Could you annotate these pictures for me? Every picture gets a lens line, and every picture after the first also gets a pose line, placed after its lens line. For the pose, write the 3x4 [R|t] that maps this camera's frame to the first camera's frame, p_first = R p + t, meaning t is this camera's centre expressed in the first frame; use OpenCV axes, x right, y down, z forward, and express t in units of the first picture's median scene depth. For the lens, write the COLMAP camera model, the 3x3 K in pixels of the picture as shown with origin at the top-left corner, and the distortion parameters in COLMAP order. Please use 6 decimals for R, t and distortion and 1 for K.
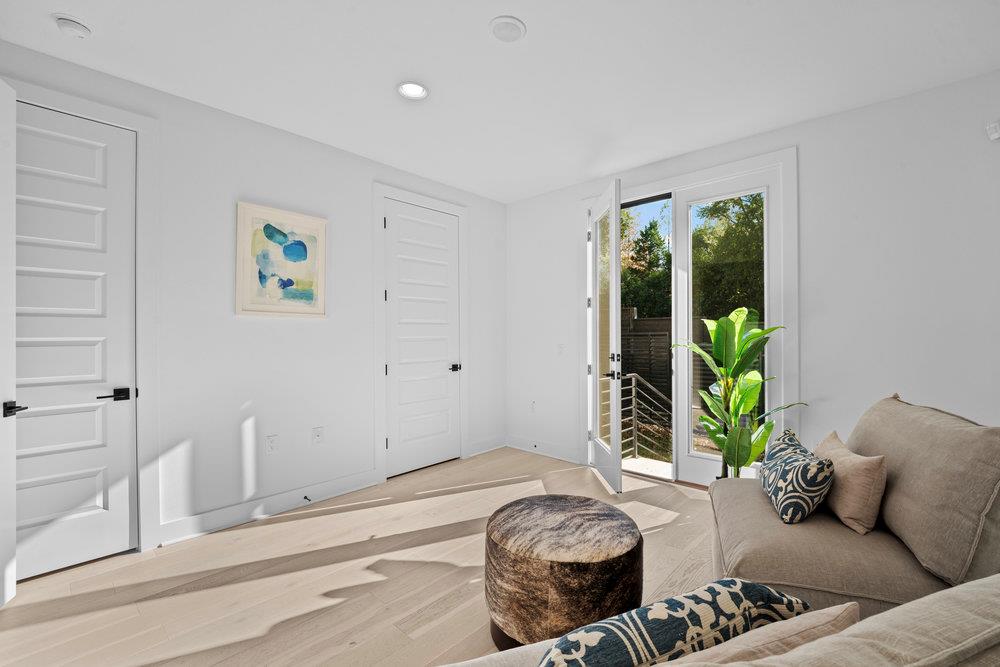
lens RADIAL K [[419.7, 0, 505.8], [0, 419.7, 334.5], [0, 0, 1]] dist [-0.001761, -0.000140]
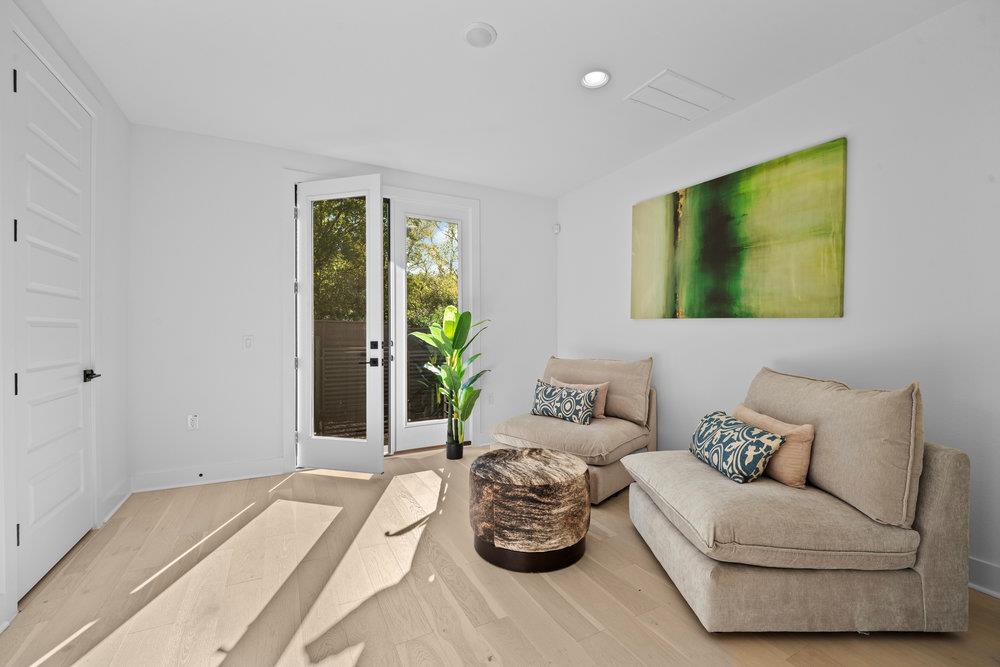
lens RADIAL K [[419.7, 0, 504.8], [0, 419.7, 334.9], [0, 0, 1]] dist [-0.001761, -0.000140]
pose [[0.338723, 0.003486, 0.940880, -1.096439], [-0.000457, 0.999994, -0.003540, 0.059225], [-0.940886, 0.000769, 0.338723, 0.629777]]
